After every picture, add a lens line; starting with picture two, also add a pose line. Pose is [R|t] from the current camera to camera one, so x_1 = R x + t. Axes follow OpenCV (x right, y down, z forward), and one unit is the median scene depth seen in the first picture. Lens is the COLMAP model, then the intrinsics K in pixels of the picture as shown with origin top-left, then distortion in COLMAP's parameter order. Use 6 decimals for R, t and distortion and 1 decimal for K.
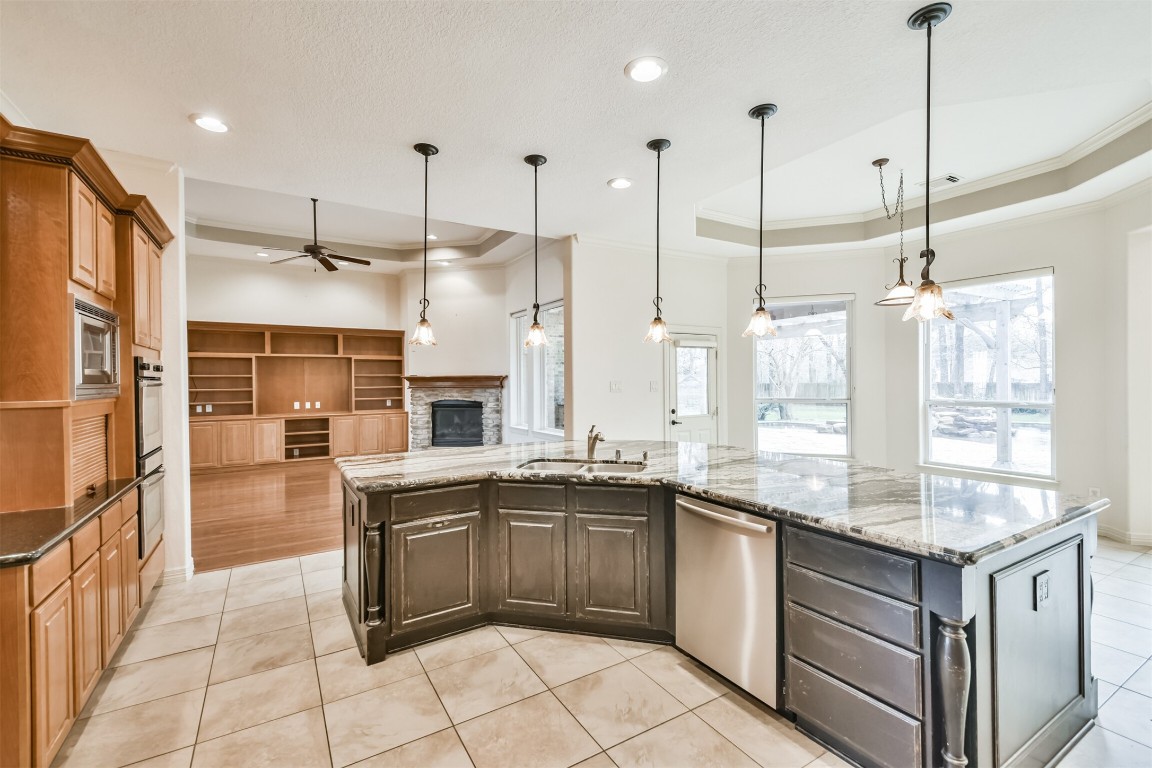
lens RADIAL K [[498.3, 0, 579.3], [0, 498.3, 379.9], [0, 0, 1]] dist [0.057582, -0.042094]
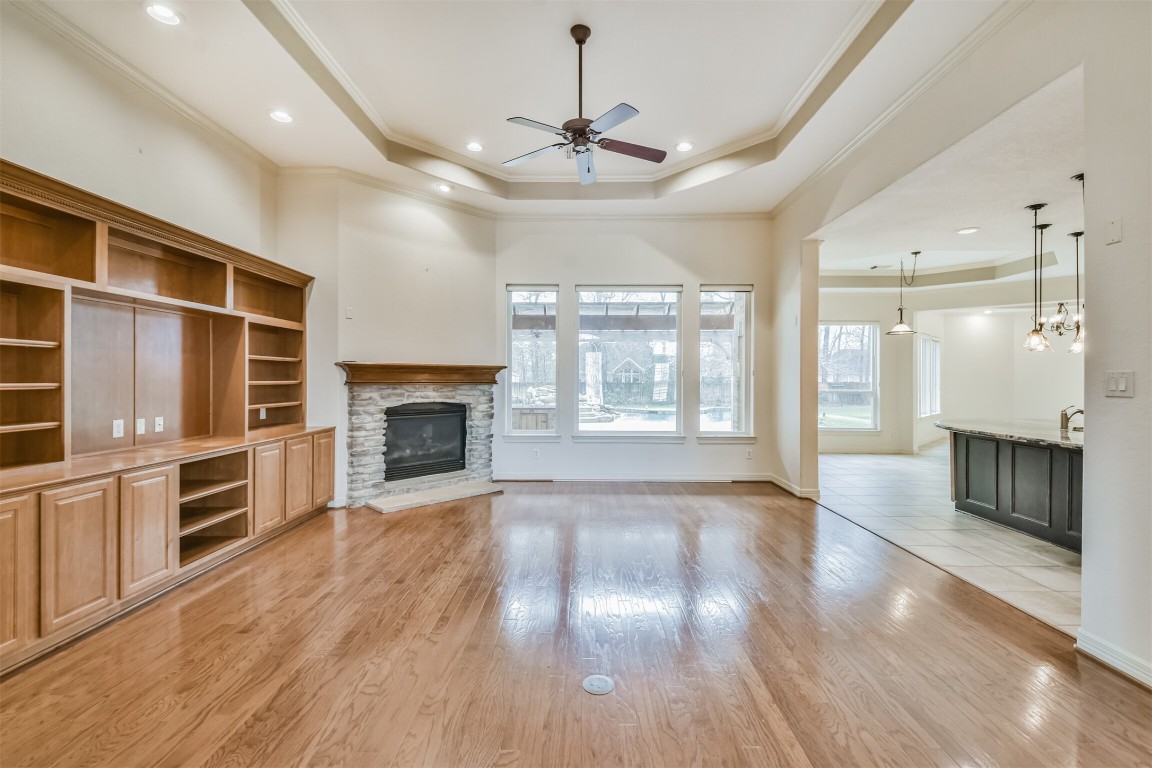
lens RADIAL K [[498.3, 0, 579.3], [0, 498.3, 379.9], [0, 0, 1]] dist [0.057582, -0.042094]
pose [[0.528198, 0.008975, 0.849074, -0.707880], [-0.009928, 0.999941, -0.004393, 0.012327], [-0.849063, -0.006109, 0.528256, 0.508831]]
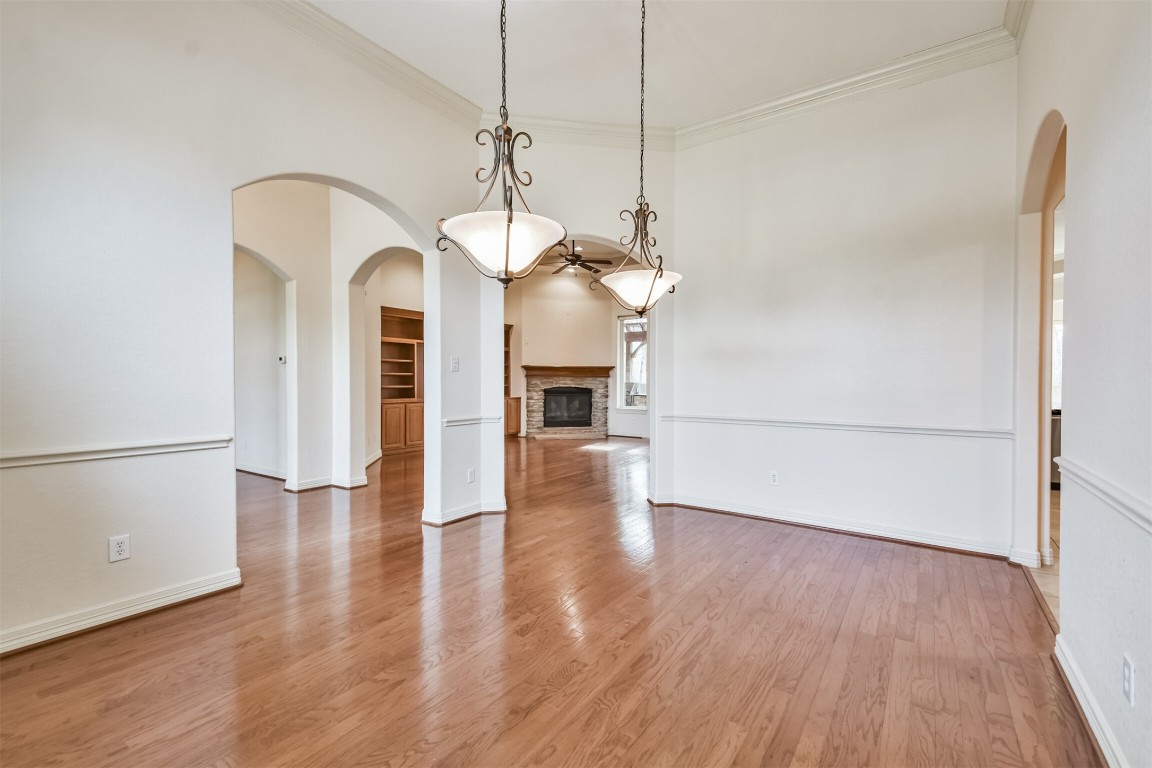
lens RADIAL K [[486.7, 0, 576.0], [0, 486.7, 384.0], [0, 0, 1]] dist [0.001223, 0.000280]
pose [[0.919752, 0.010111, 0.392369, -0.694466], [-0.012856, 0.999908, 0.004369, 0.028777], [-0.392288, -0.009063, 0.919798, -0.058586]]
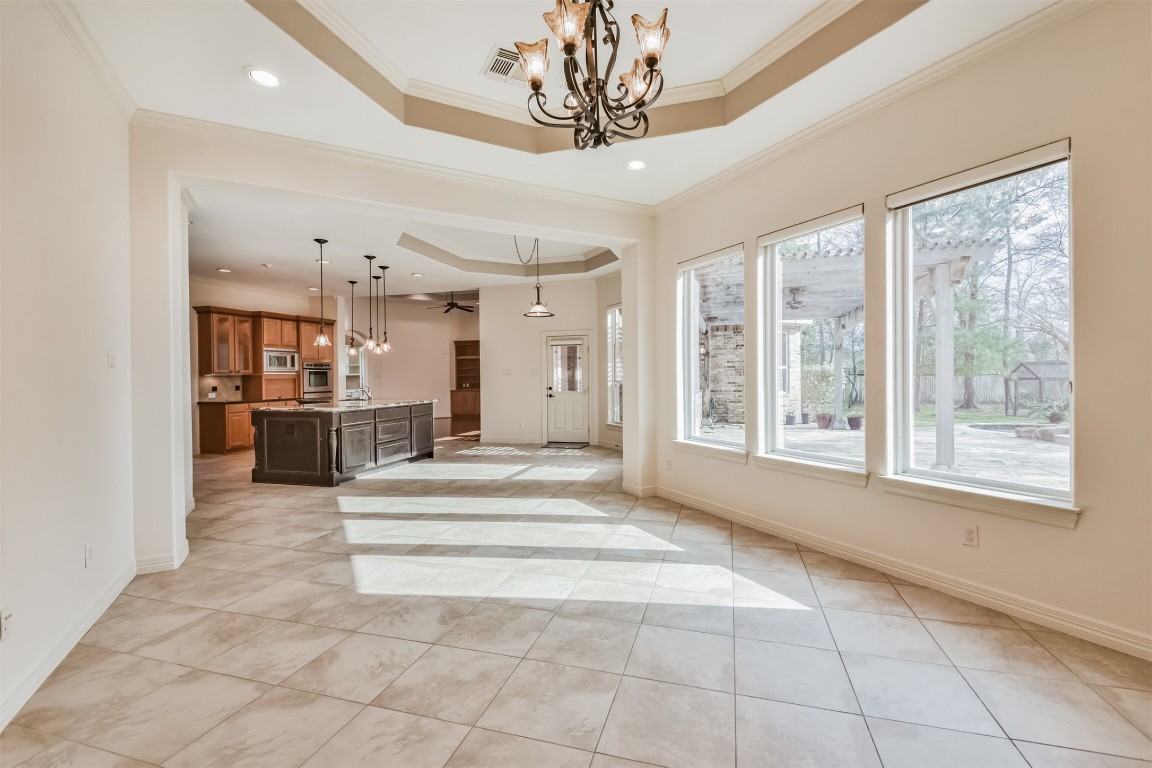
lens RADIAL K [[498.3, 0, 579.3], [0, 498.3, 379.9], [0, 0, 1]] dist [0.057582, -0.042094]
pose [[0.666390, 0.006197, -0.745578, 0.921988], [0.007779, 0.999853, 0.015264, 0.009994], [0.745563, -0.015971, 0.666244, 0.041253]]
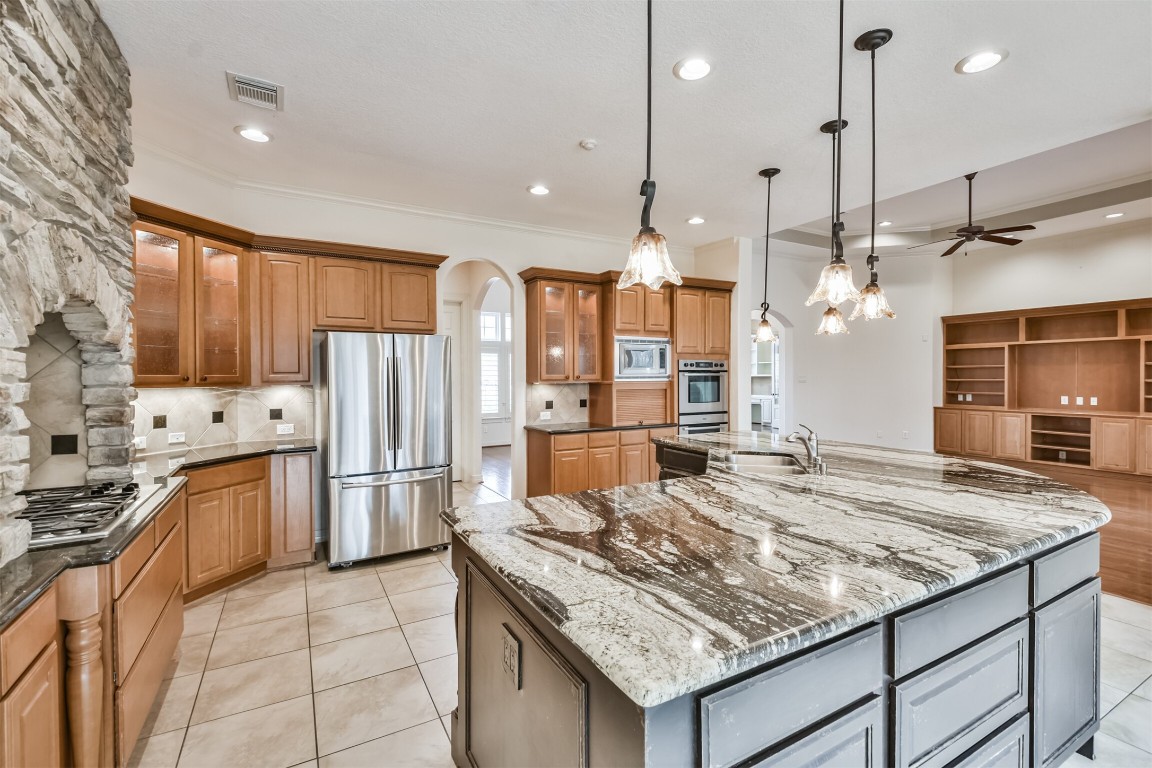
lens RADIAL K [[503.3, 0, 583.1], [0, 503.3, 383.6], [0, 0, 1]] dist [0.048598, -0.025711]
pose [[-0.033325, 0.023813, -0.999161, 0.329934], [0.006151, 0.999702, 0.023621, -0.002624], [0.999426, -0.005359, -0.033461, 0.227250]]
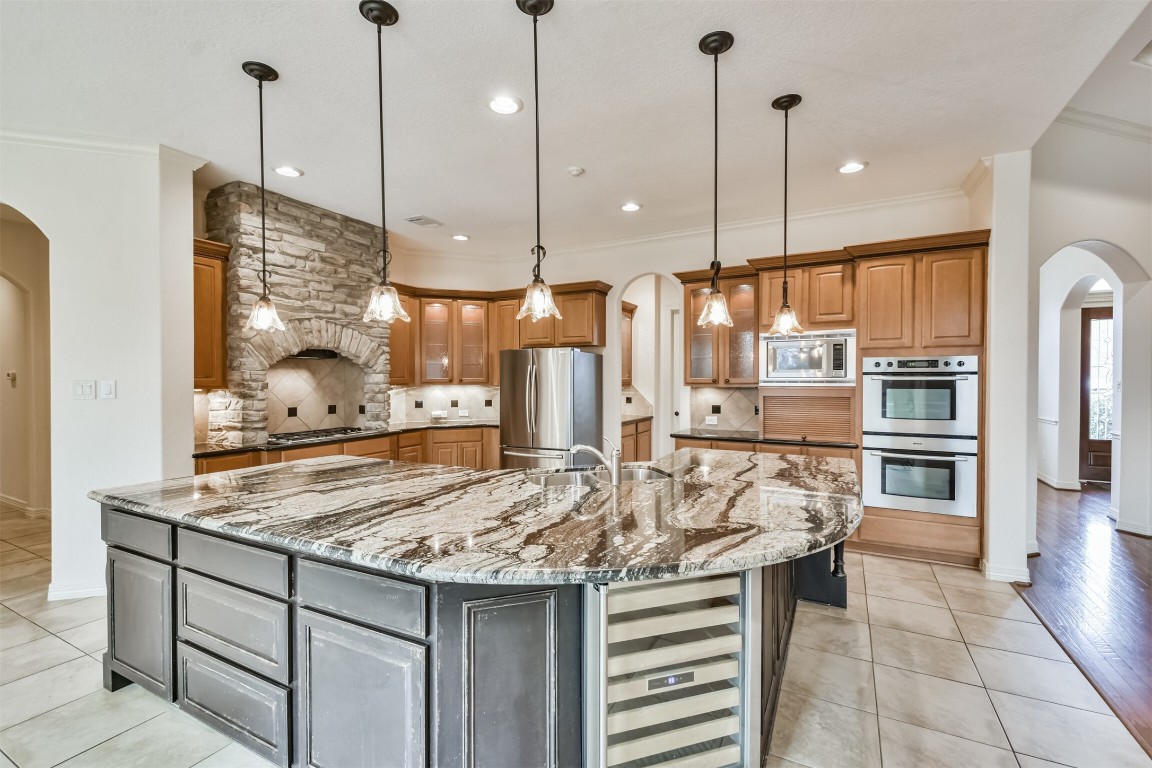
lens RADIAL K [[503.3, 0, 583.1], [0, 503.3, 383.6], [0, 0, 1]] dist [0.048598, -0.025711]
pose [[-0.859431, 0.015705, -0.511011, 0.158673], [0.009987, 0.999853, 0.013932, -0.002352], [0.511154, 0.006871, -0.859461, 0.582297]]
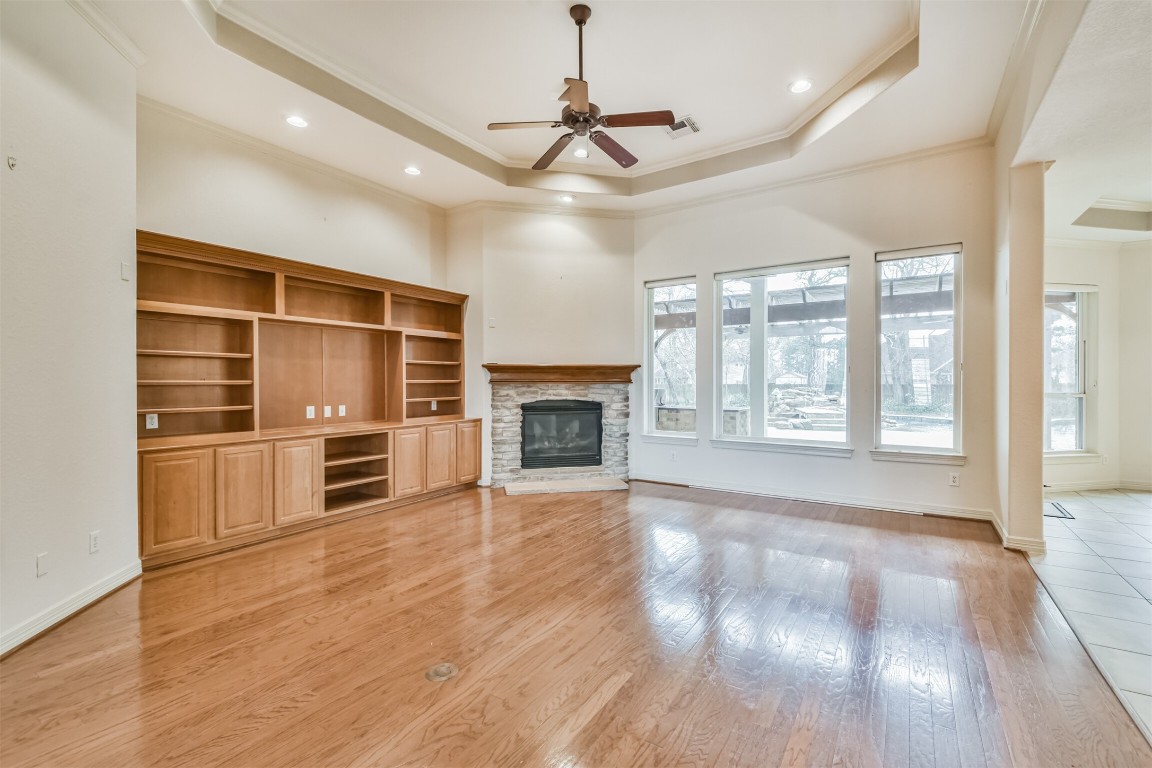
lens RADIAL K [[498.3, 0, 579.3], [0, 498.3, 379.9], [0, 0, 1]] dist [0.057582, -0.042094]
pose [[0.903553, 0.007395, 0.428412, -0.535686], [-0.006471, 0.999973, -0.003613, 0.015236], [-0.428427, 0.000492, 0.903576, 0.372614]]
